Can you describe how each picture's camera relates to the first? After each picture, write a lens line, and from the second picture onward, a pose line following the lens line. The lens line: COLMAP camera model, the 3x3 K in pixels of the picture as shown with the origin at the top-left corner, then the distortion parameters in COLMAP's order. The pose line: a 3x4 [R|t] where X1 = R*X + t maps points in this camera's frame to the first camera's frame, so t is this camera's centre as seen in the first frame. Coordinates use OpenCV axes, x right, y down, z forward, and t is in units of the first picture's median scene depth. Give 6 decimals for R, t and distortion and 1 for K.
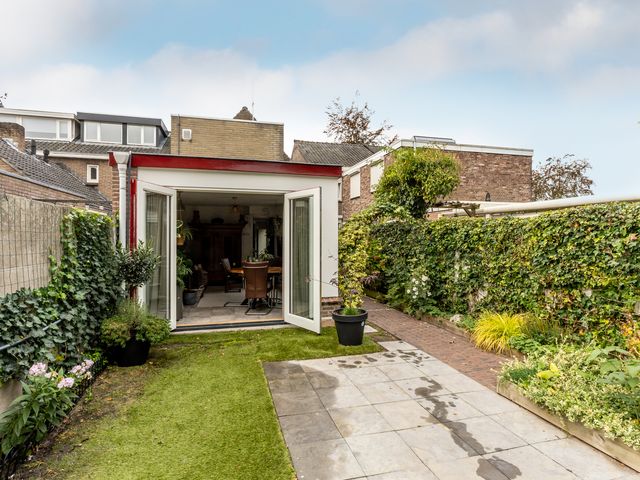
lens RADIAL K [[345.0, 0, 318.7], [0, 345.0, 233.7], [0, 0, 1]] dist [-0.003684, -0.000536]
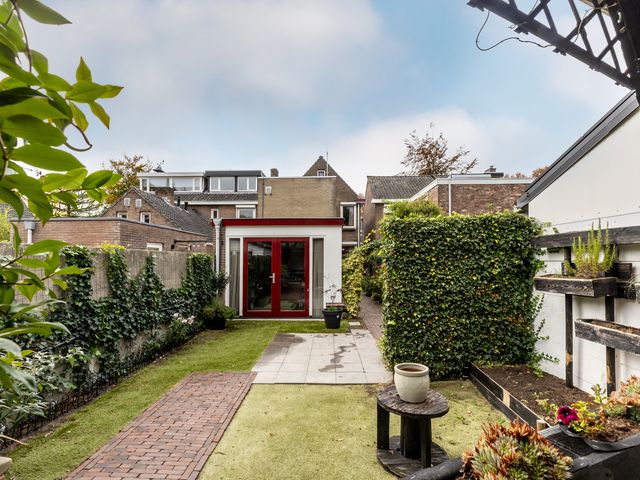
lens RADIAL K [[328.5, 0, 320.0], [0, 328.5, 240.0], [0, 0, 1]] dist [0.001625, 0.000288]
pose [[0.958756, -0.020882, -0.283463, 0.373075], [0.008678, 0.998983, -0.044240, -0.033120], [0.284099, 0.039955, 0.957962, -0.434136]]
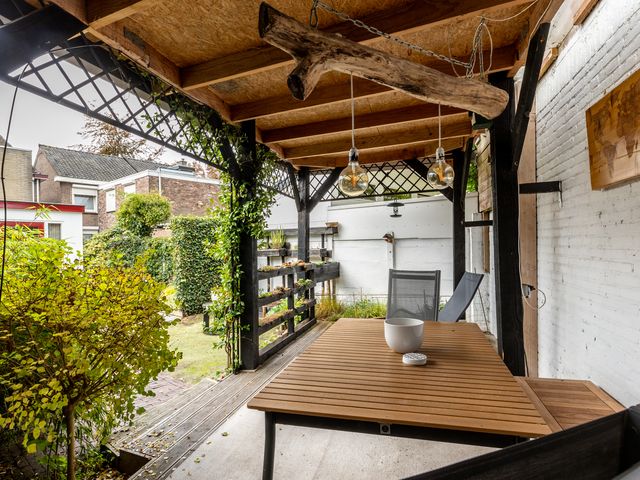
lens RADIAL K [[358.9, 0, 318.8], [0, 358.9, 244.5], [0, 0, 1]] dist [-0.005798, -0.000614]
pose [[0.825258, -0.013479, 0.564595, 0.021967], [0.007253, 0.999886, 0.013269, -0.027088], [-0.564709, -0.006855, 0.825261, -0.983463]]
